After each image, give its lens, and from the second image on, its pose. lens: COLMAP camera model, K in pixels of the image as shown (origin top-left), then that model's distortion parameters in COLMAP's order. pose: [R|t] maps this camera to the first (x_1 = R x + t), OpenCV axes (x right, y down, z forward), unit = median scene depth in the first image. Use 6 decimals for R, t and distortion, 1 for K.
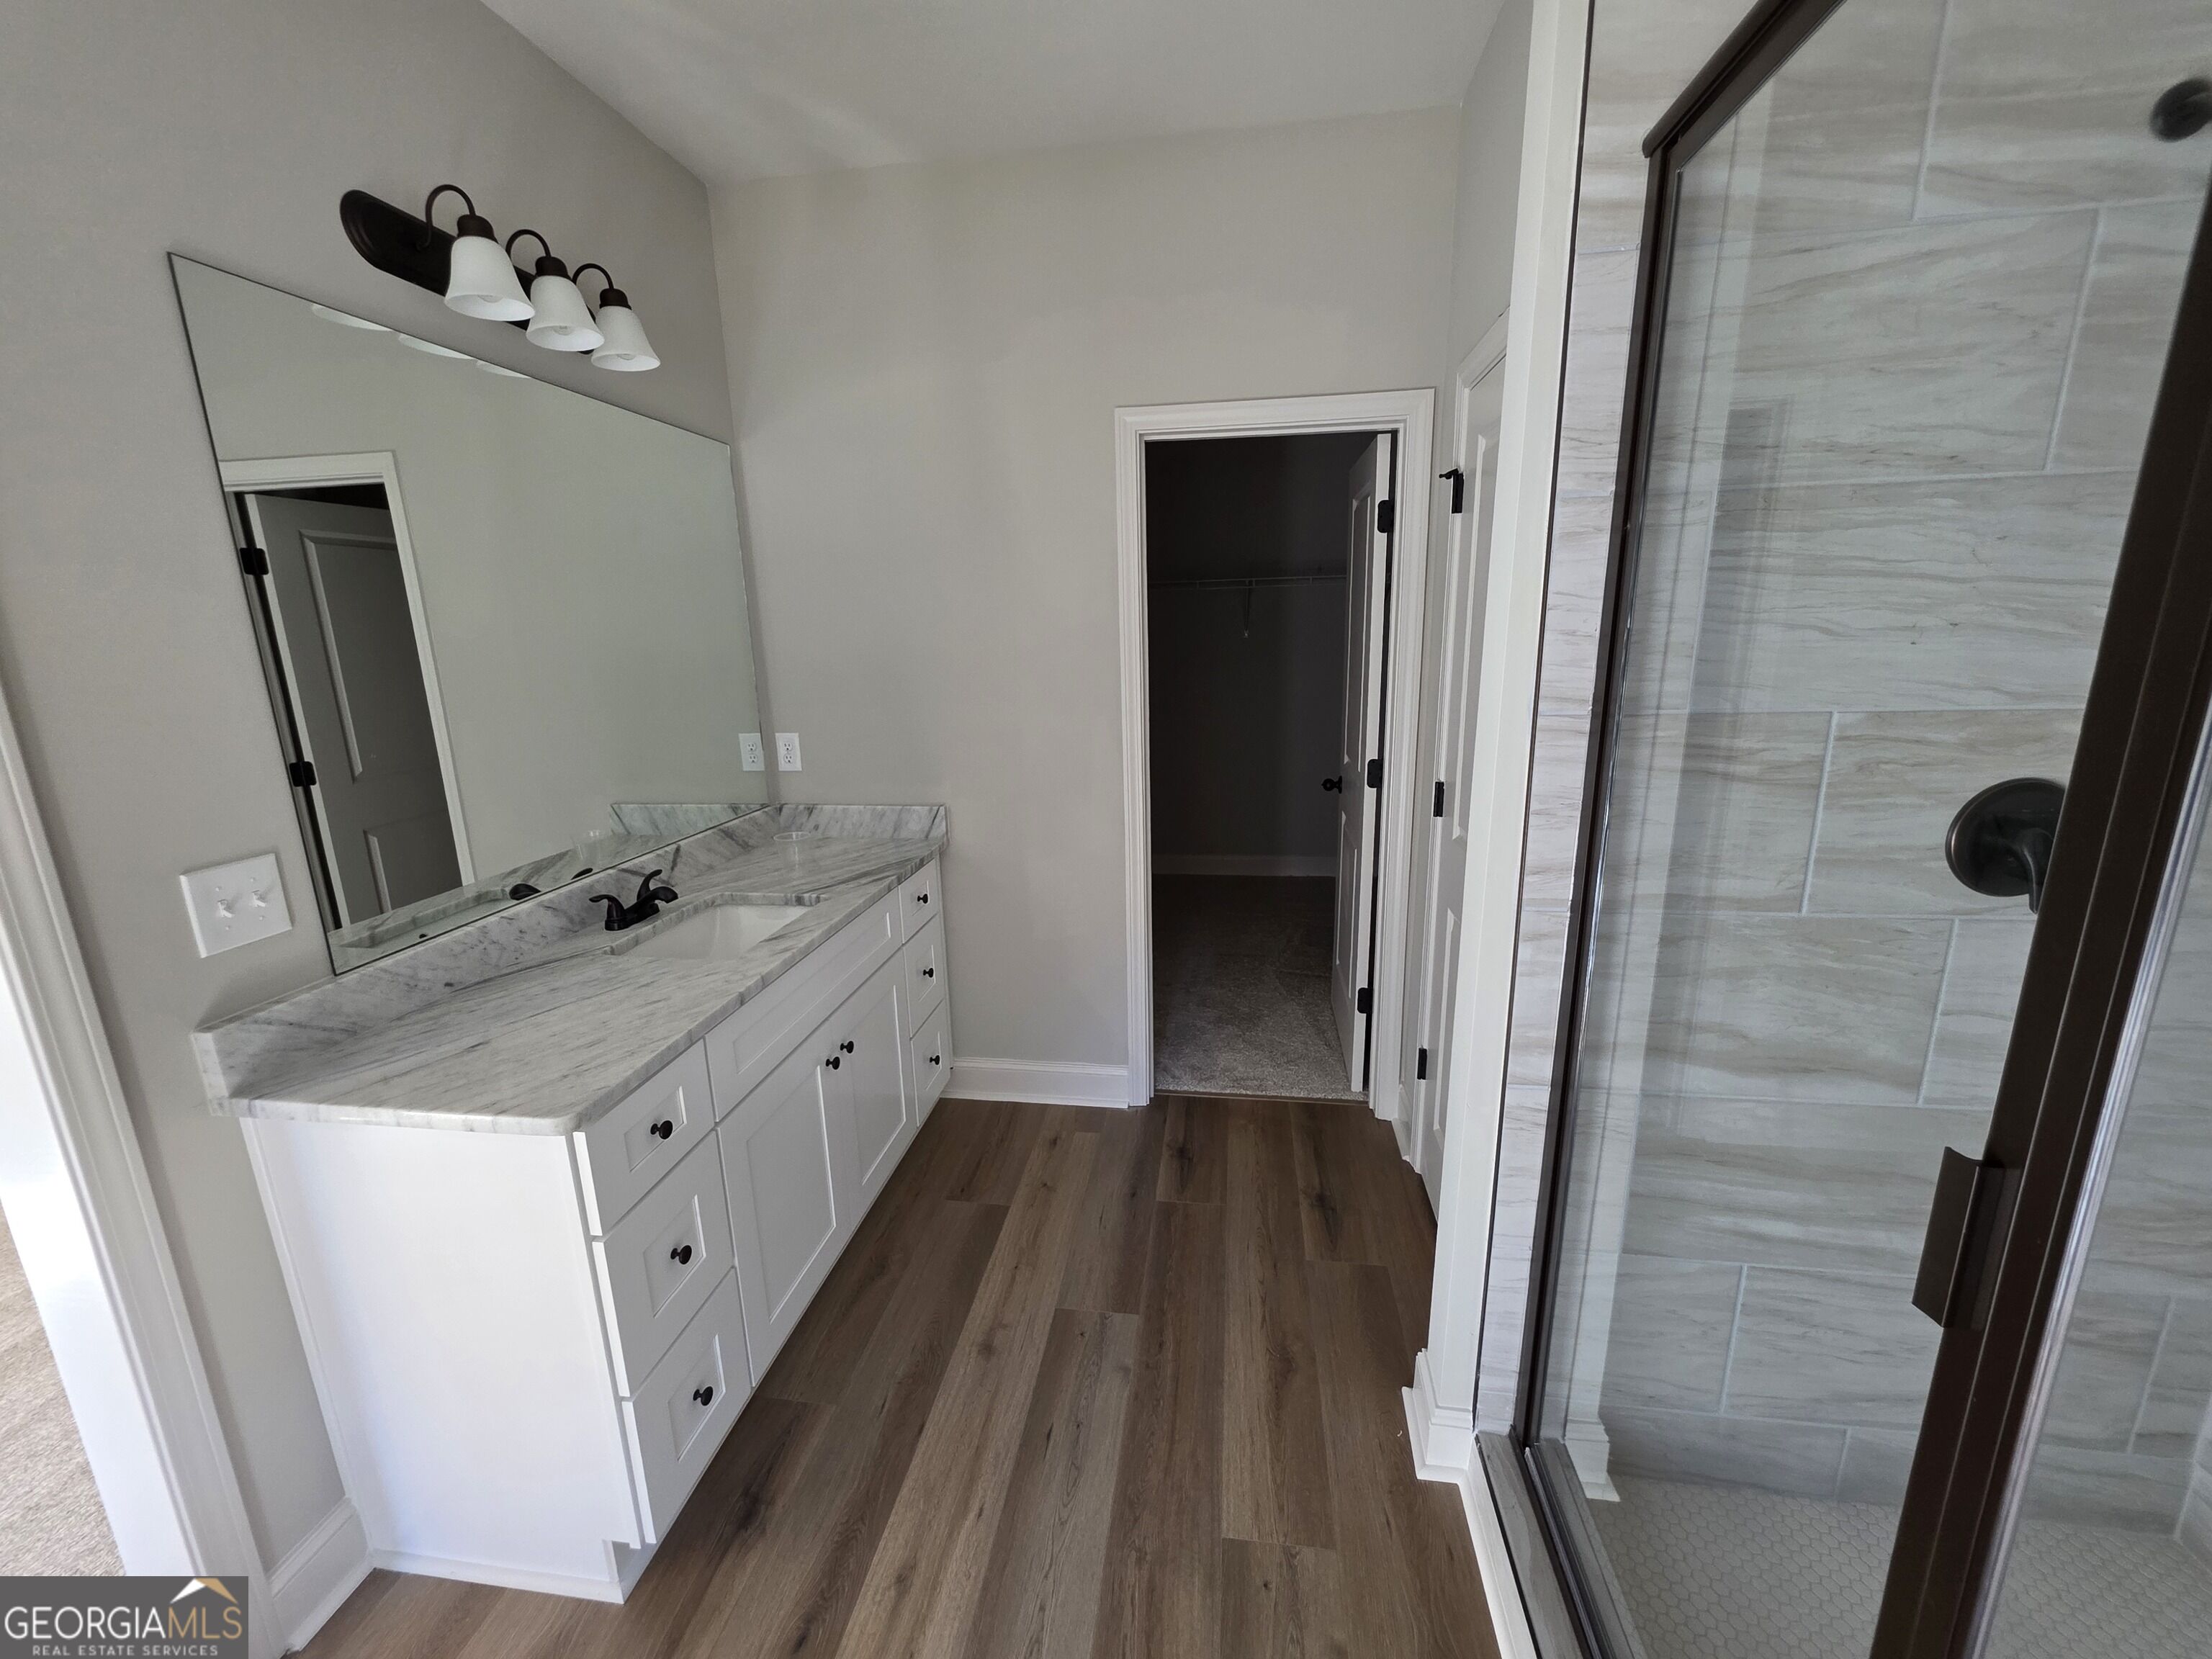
lens RADIAL K [[886.0, 0, 1109.6], [0, 886.0, 823.8], [0, 0, 1]] dist [-0.000768, -0.000138]
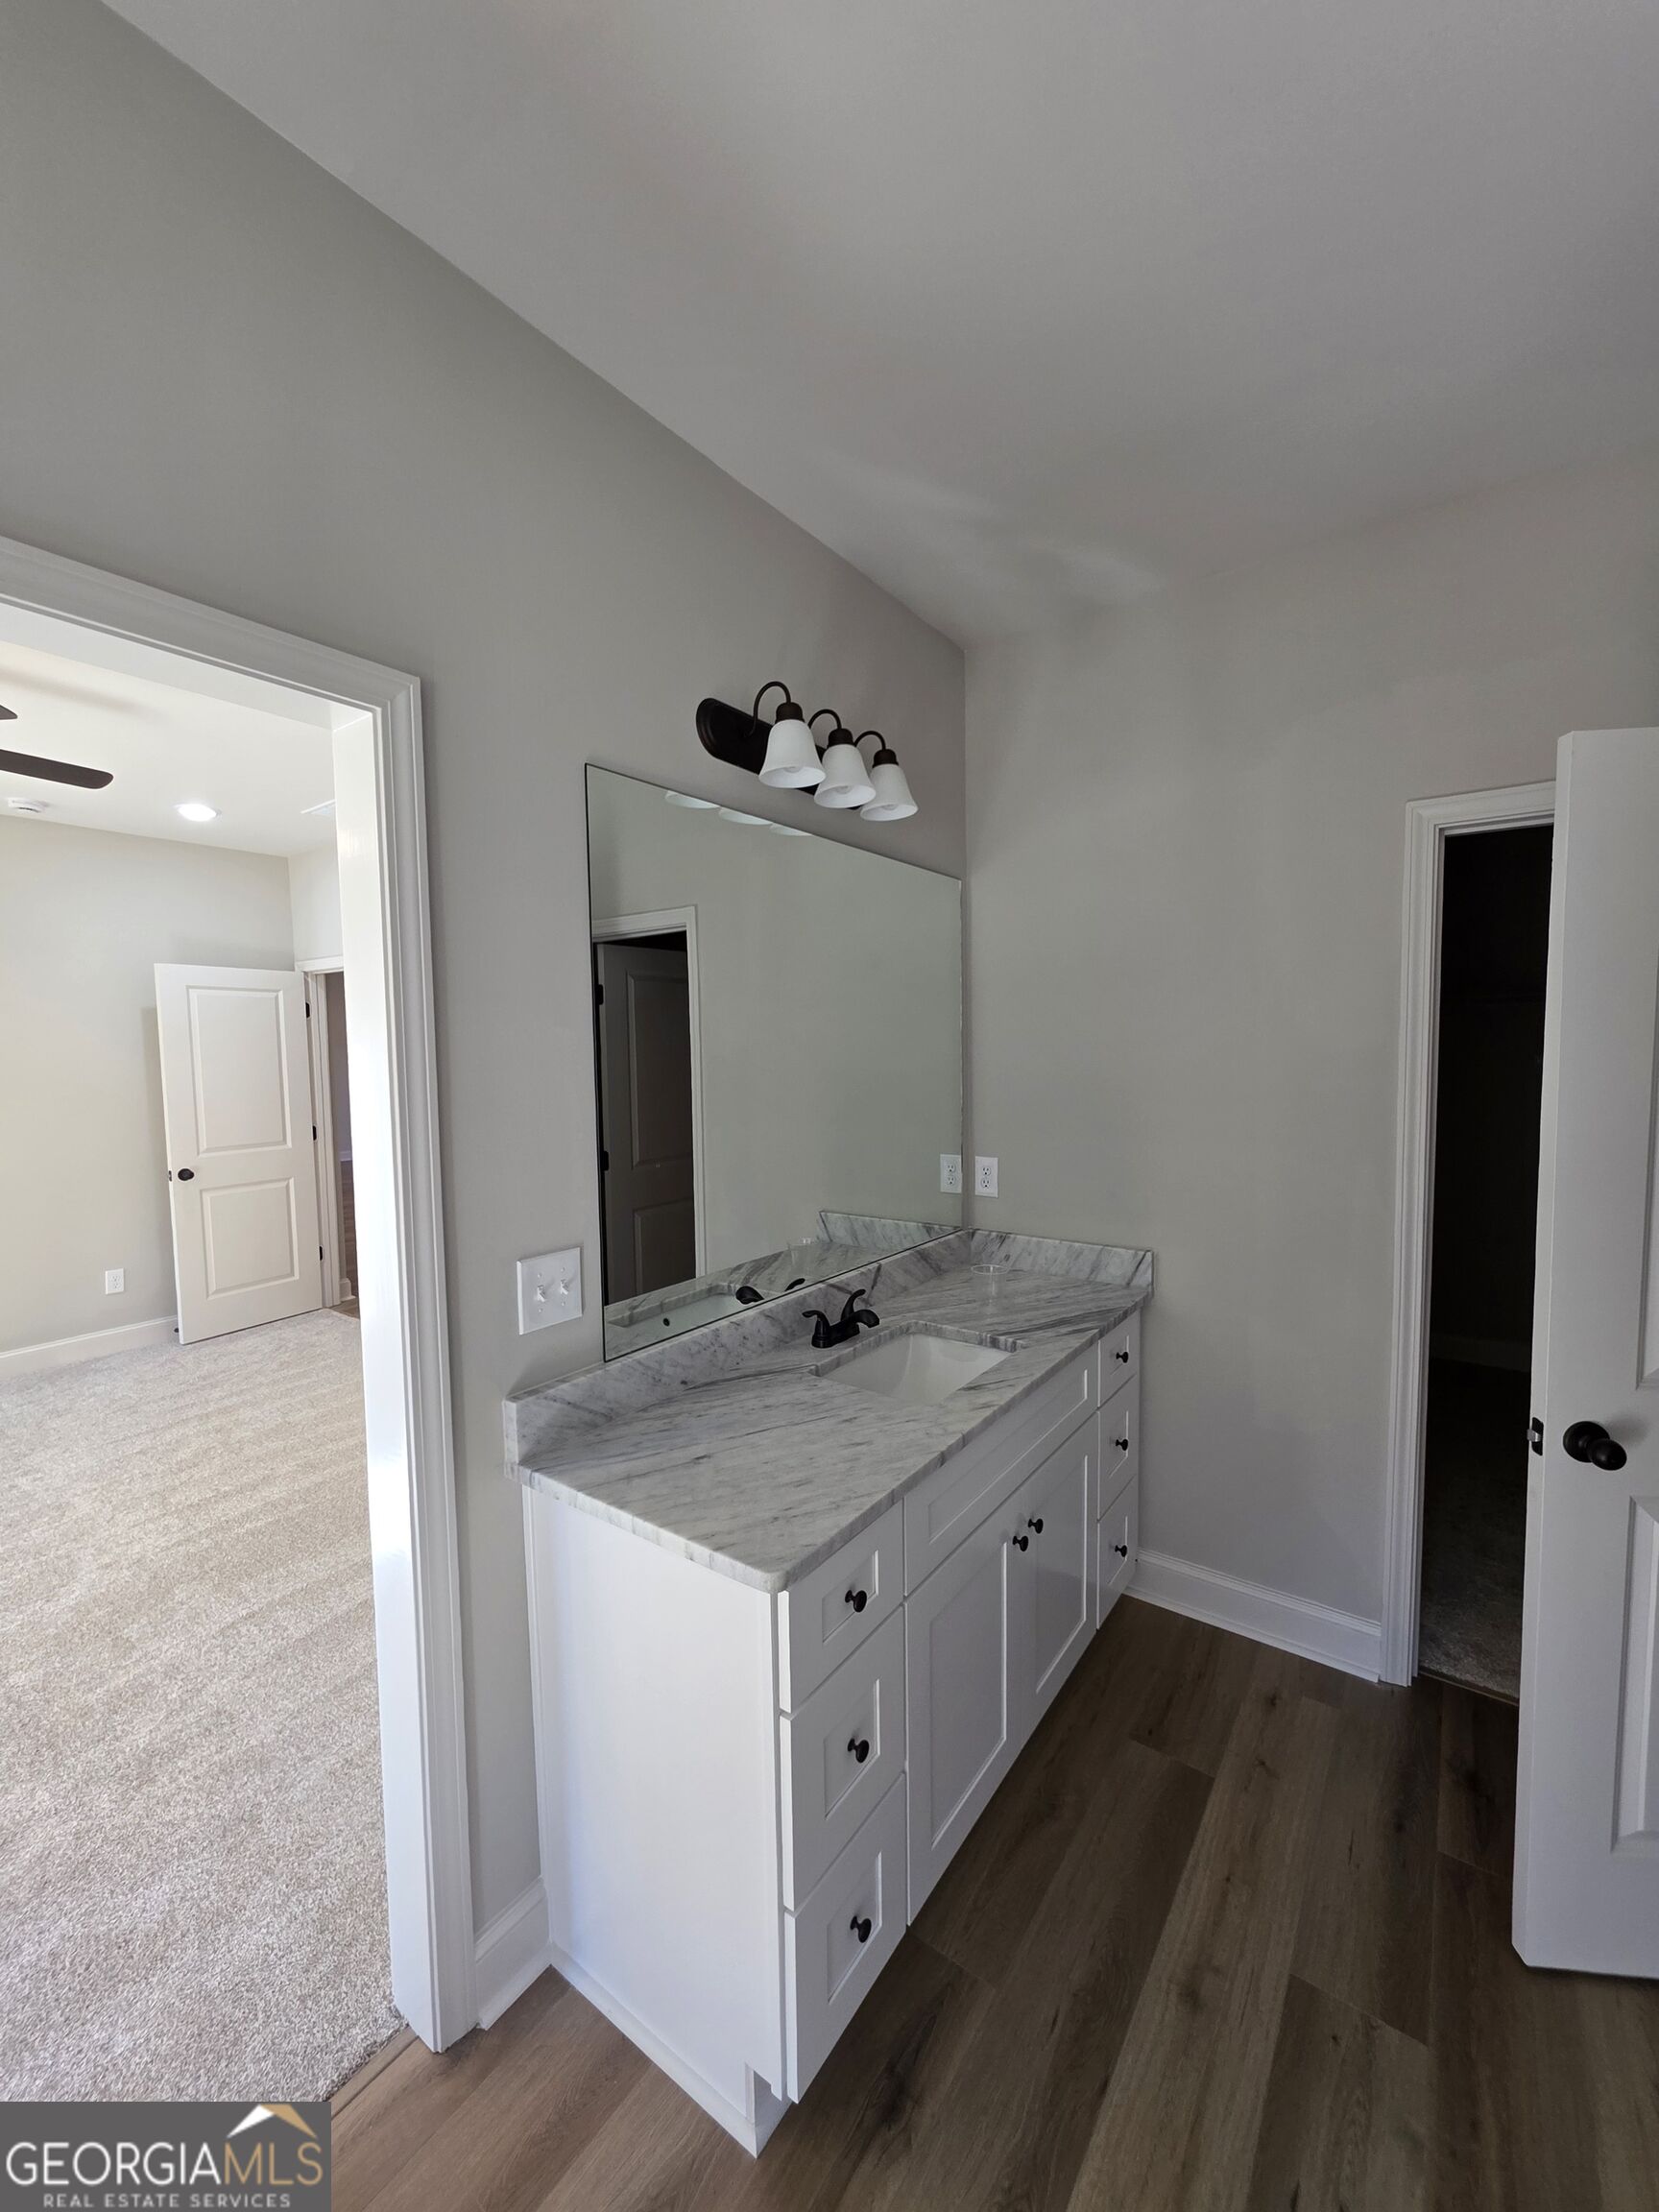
lens RADIAL K [[886.0, 0, 831.4], [0, 886.0, 1103.6], [0, 0, 1]] dist [-0.000768, -0.000138]
pose [[0.884778, 0.041231, -0.464185, -0.101639], [-0.110003, 0.986408, -0.122059, -0.035320], [0.452843, 0.159057, 0.877288, 0.087340]]
